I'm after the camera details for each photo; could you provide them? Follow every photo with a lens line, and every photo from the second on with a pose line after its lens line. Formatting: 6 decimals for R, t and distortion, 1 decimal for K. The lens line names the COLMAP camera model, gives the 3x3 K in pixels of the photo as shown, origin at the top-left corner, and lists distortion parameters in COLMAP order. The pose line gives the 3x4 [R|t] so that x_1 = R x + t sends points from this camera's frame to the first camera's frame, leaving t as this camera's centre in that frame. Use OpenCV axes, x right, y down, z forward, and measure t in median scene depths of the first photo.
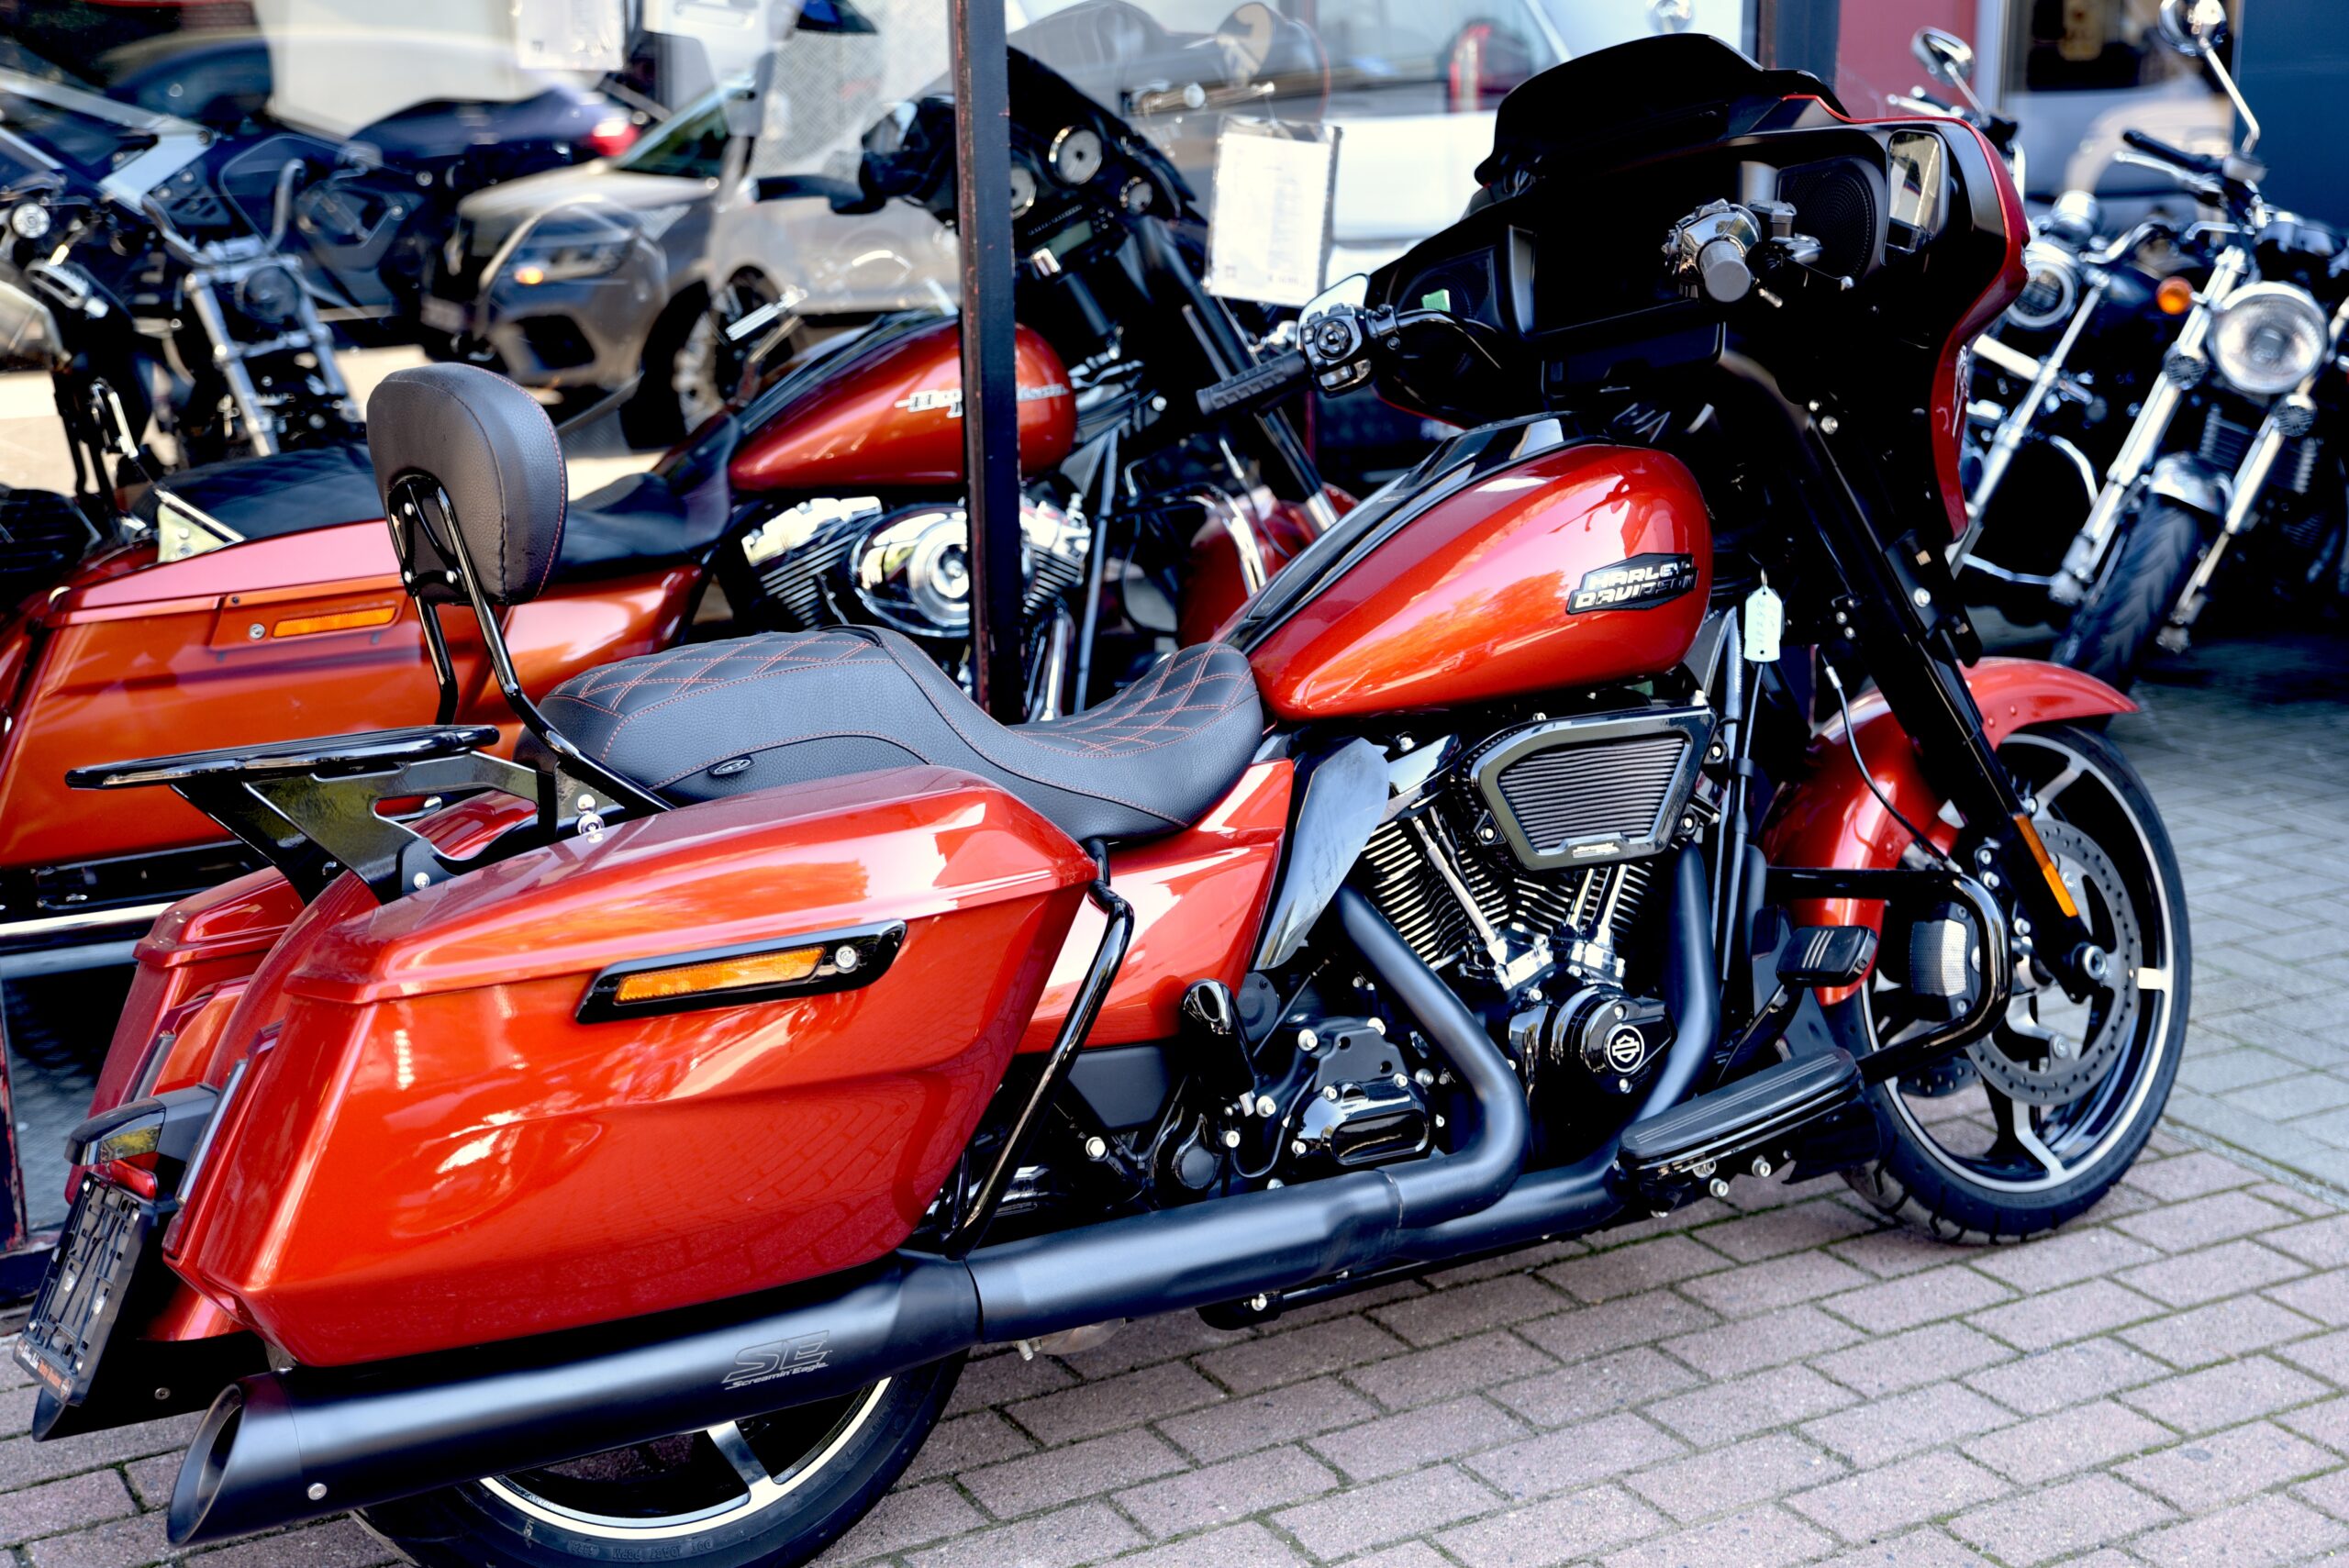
lens RADIAL K [[3134.9, 0, 1177.9], [0, 3134.9, 777.7], [0, 0, 1]] dist [0.037087, 0.000000]
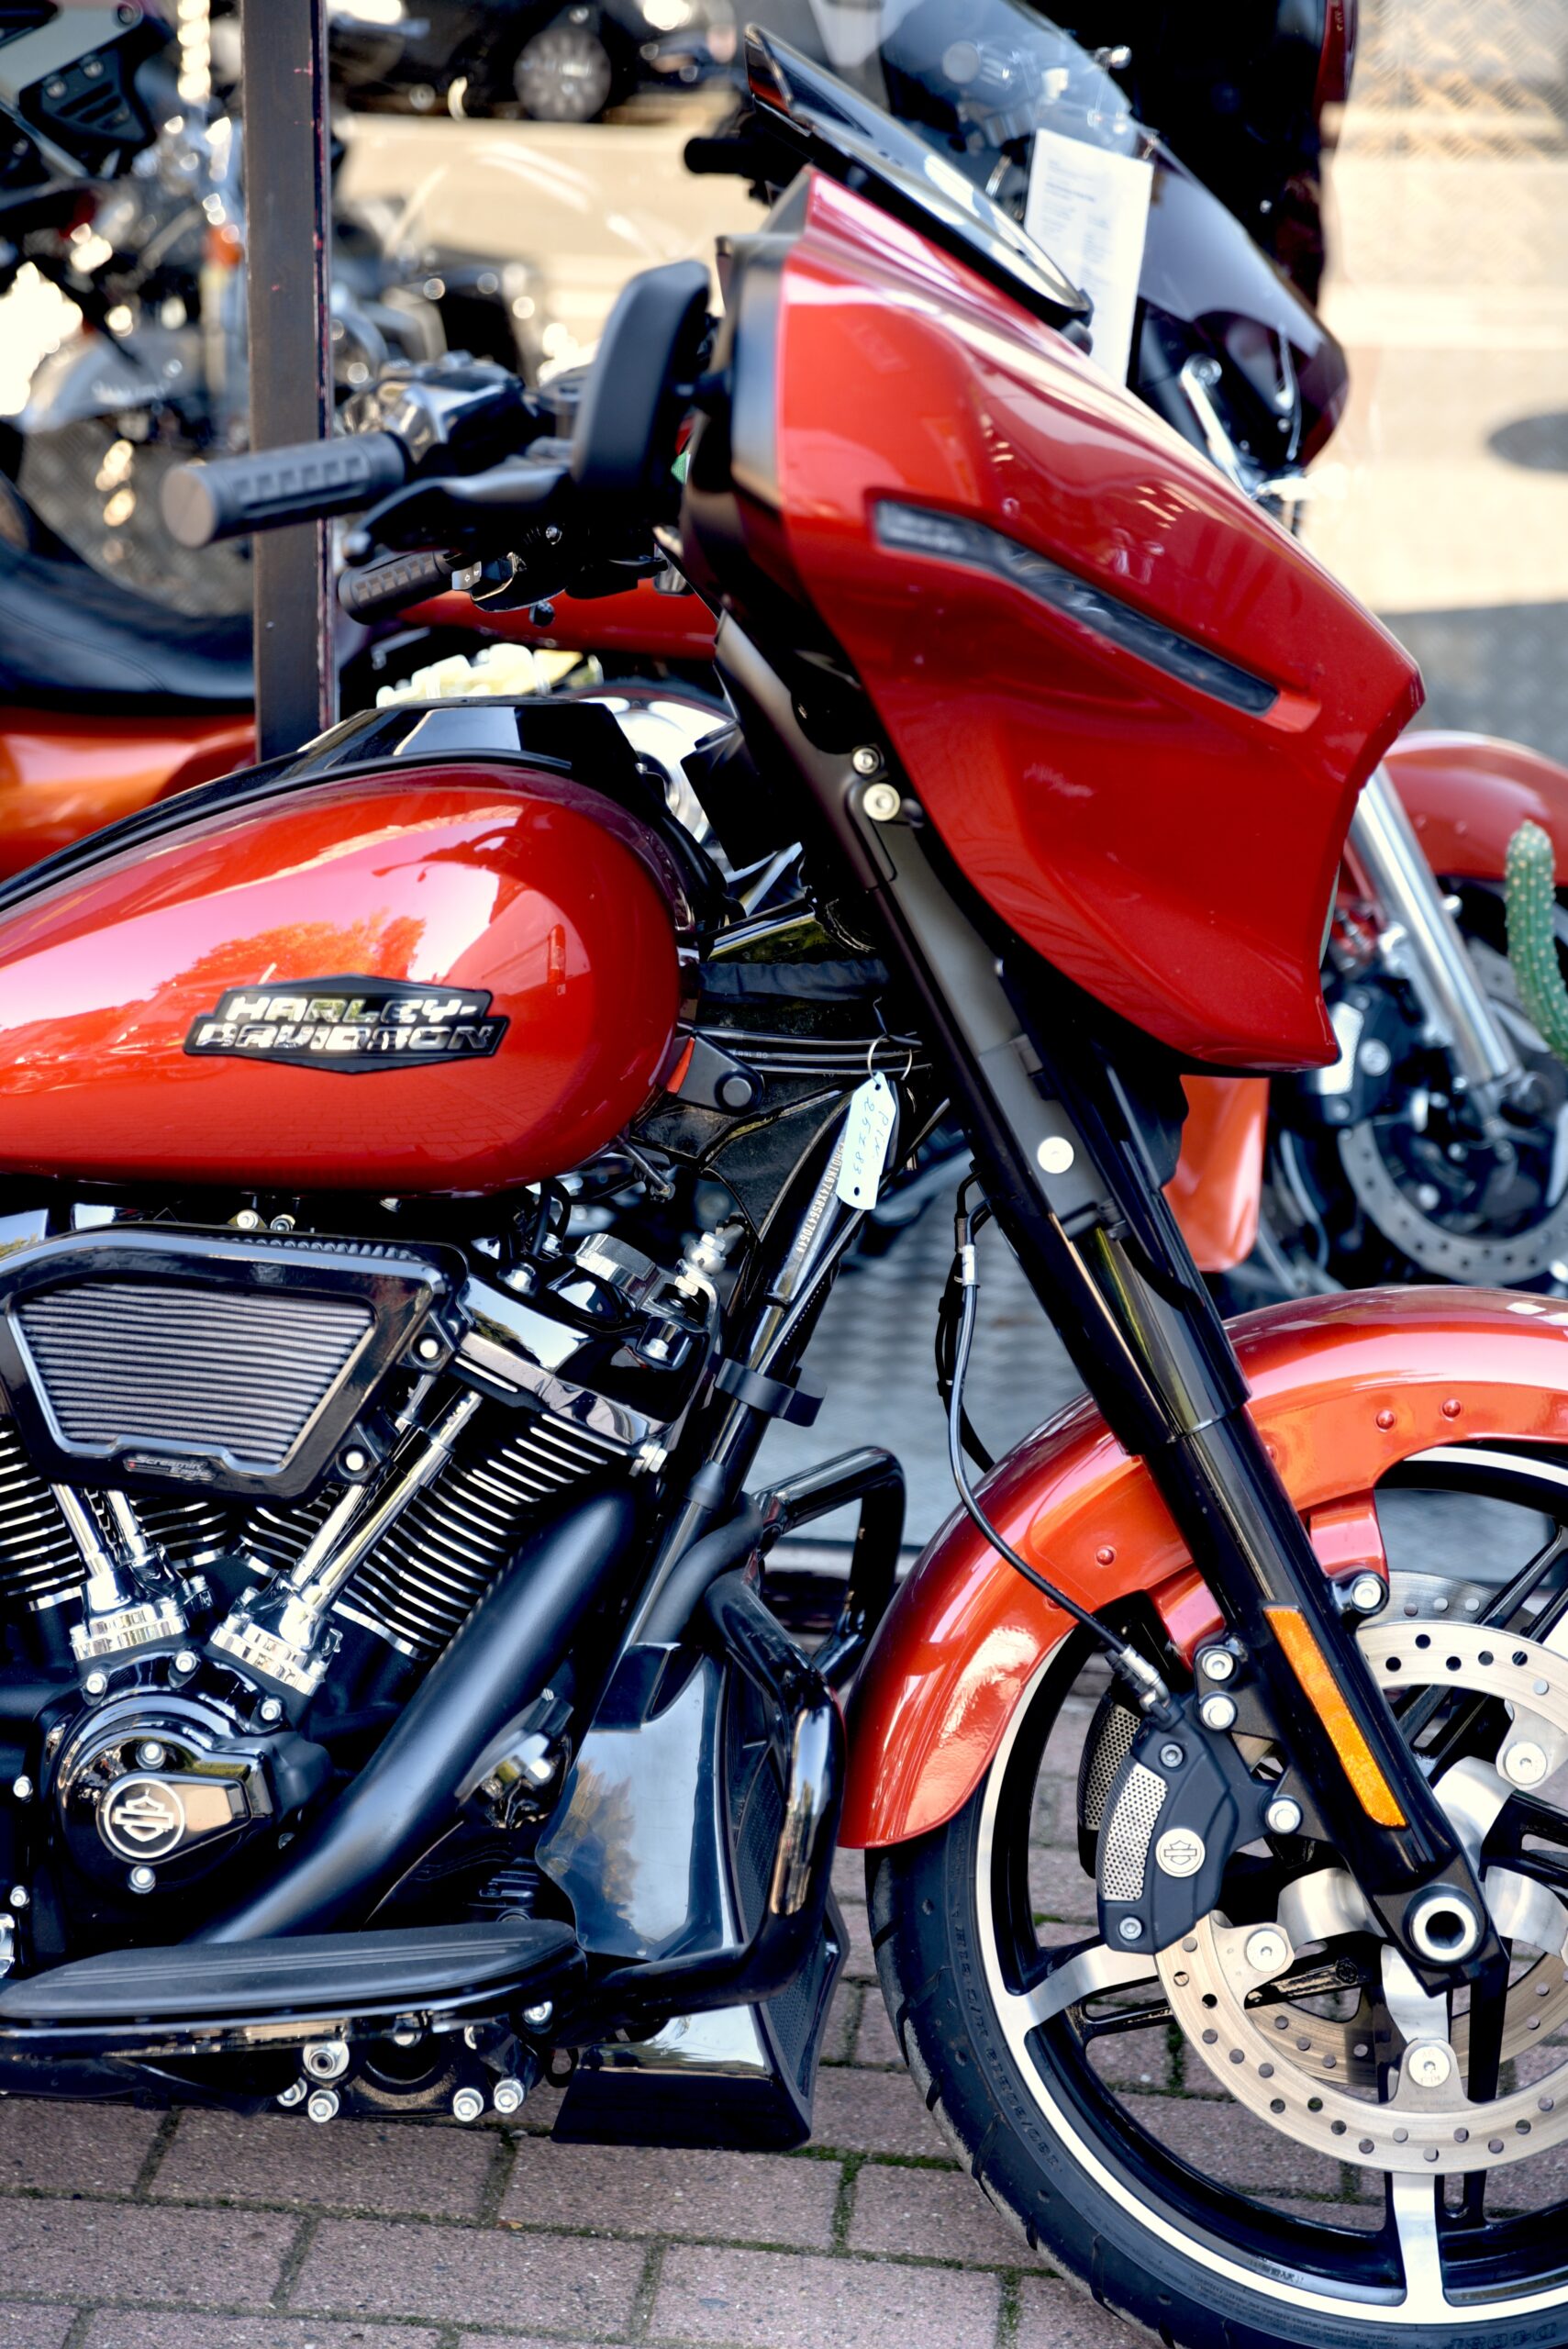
lens RADIAL K [[4351.3, 0, 777.1], [0, 4351.3, 1179.5], [0, 0, 1]] dist [0.225237, 0.000000]
pose [[0.806549, 0.211737, -0.551948, 0.624503], [-0.174908, 0.977327, 0.119330, -0.136889], [0.564700, 0.000295, 0.825296, 0.386778]]
